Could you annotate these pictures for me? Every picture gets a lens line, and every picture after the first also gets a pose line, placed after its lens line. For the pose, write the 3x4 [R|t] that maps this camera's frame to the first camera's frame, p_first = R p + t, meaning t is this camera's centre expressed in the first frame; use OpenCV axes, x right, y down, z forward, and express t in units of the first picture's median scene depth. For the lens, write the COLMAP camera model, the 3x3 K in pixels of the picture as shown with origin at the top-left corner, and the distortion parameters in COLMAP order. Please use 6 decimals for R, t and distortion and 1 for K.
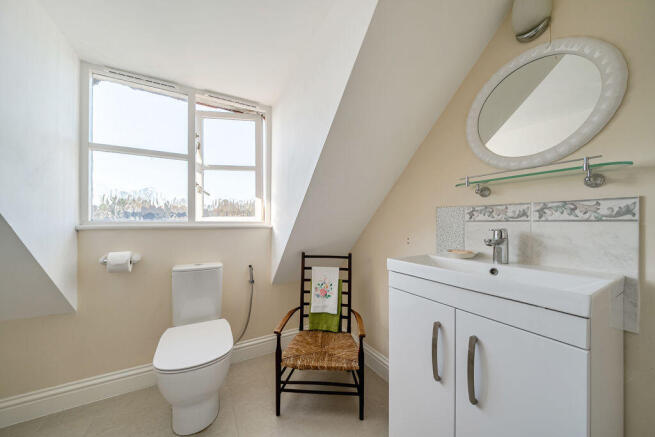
lens RADIAL K [[226.5, 0, 327.1], [0, 226.5, 223.1], [0, 0, 1]] dist [-0.001436, -0.000015]
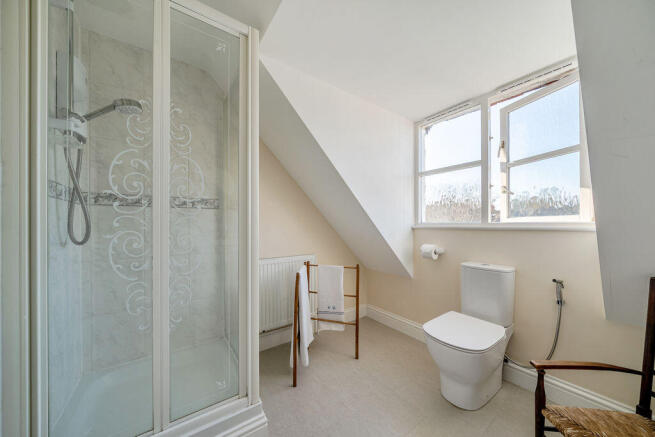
lens RADIAL K [[226.5, 0, 329.9], [0, 226.5, 223.4], [0, 0, 1]] dist [-0.001436, -0.000015]
pose [[0.125792, -0.000067, -0.992057, 0.367962], [0.003171, 0.999995, 0.000335, -0.007327], [0.992052, -0.003187, 0.125792, 0.174467]]
